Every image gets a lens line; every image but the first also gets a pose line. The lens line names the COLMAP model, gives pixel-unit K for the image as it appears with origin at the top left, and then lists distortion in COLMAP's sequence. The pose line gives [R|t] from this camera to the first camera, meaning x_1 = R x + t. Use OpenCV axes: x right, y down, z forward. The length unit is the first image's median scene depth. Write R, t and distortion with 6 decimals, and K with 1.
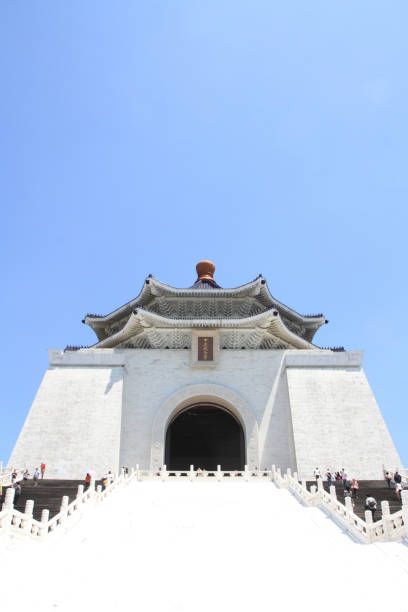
lens RADIAL K [[513.6, 0, 213.9], [0, 513.6, 329.7], [0, 0, 1]] dist [-0.127174, 0.023234]
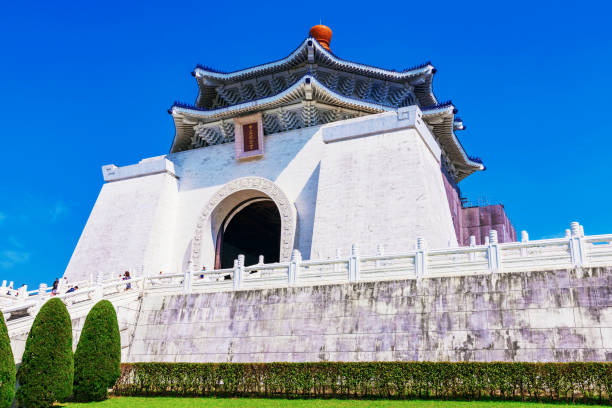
lens RADIAL K [[608.0, 0, 307.4], [0, 608.0, 204.7], [0, 0, 1]] dist [-0.002073, 0.000000]
pose [[0.885469, -0.122130, -0.448363, 0.534351], [0.187487, 0.976723, 0.104217, 0.061259], [0.425198, -0.176343, 0.887755, 0.101802]]
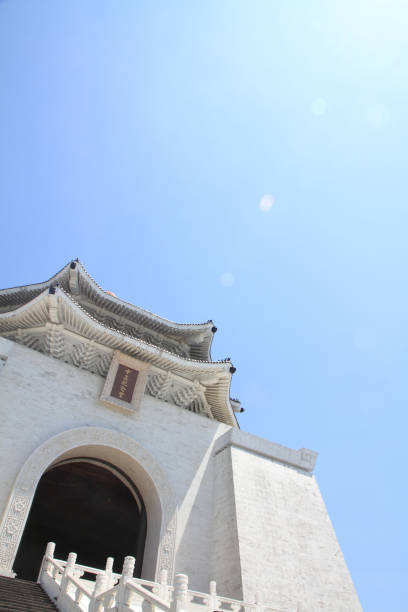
lens RADIAL K [[474.6, 0, 210.4], [0, 474.6, 317.0], [0, 0, 1]] dist [-0.134545, 0.097173]
pose [[0.861282, 0.387394, 0.328814, -0.162022], [-0.290597, 0.906371, -0.306666, 0.118921], [-0.416828, 0.168574, 0.893217, 0.391224]]
